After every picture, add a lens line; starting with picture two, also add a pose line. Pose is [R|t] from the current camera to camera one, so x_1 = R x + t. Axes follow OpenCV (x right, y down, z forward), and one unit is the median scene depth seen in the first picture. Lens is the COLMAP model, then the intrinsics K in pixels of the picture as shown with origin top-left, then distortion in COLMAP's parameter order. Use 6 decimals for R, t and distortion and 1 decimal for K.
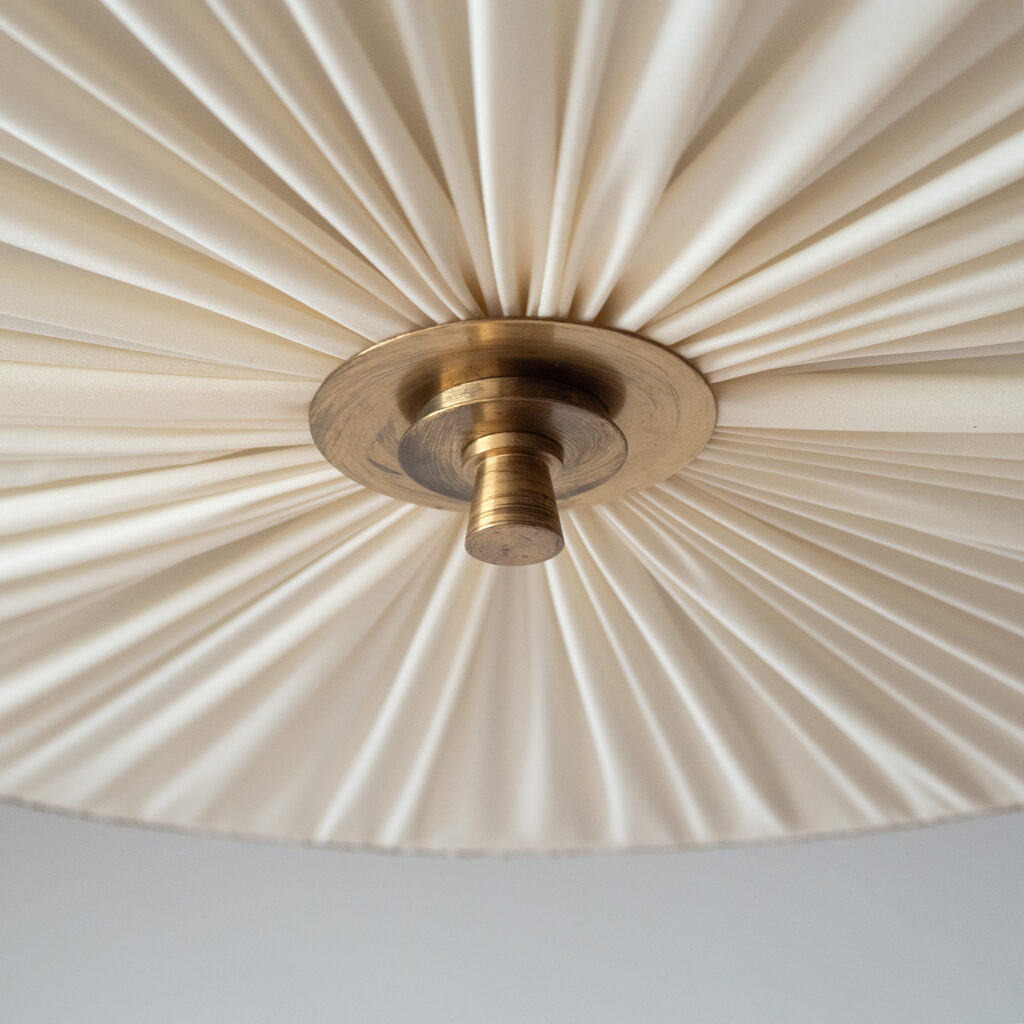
lens RADIAL K [[2392.6, 0, 512.0], [0, 2392.6, 512.0], [0, 0, 1]] dist [-0.090735, -0.553862]
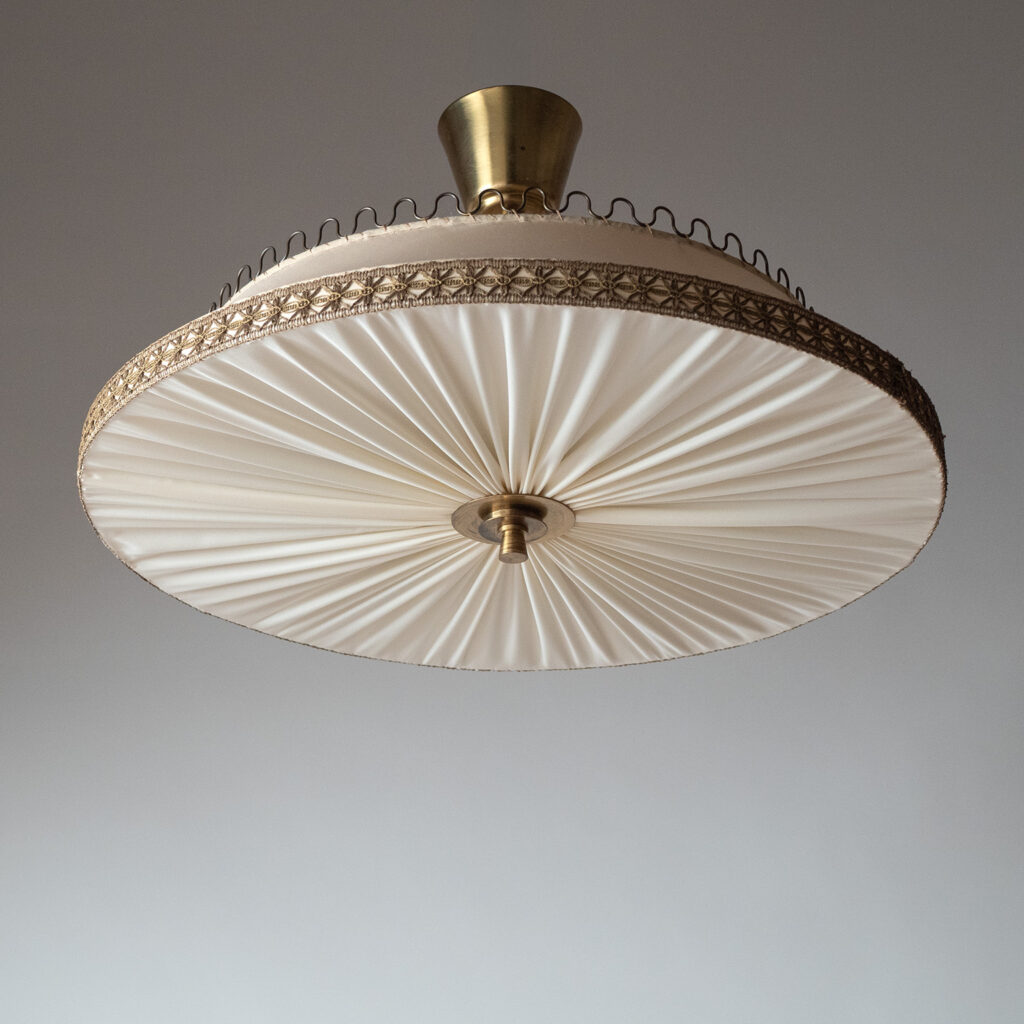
lens RADIAL K [[2392.6, 0, 512.0], [0, 2392.6, 512.0], [0, 0, 1]] dist [-0.090735, -0.553862]
pose [[0.999556, 0.019340, 0.022665, -0.077232], [-0.019955, 0.999430, 0.027226, -0.140543], [-0.022125, -0.027666, 0.999372, -2.326489]]
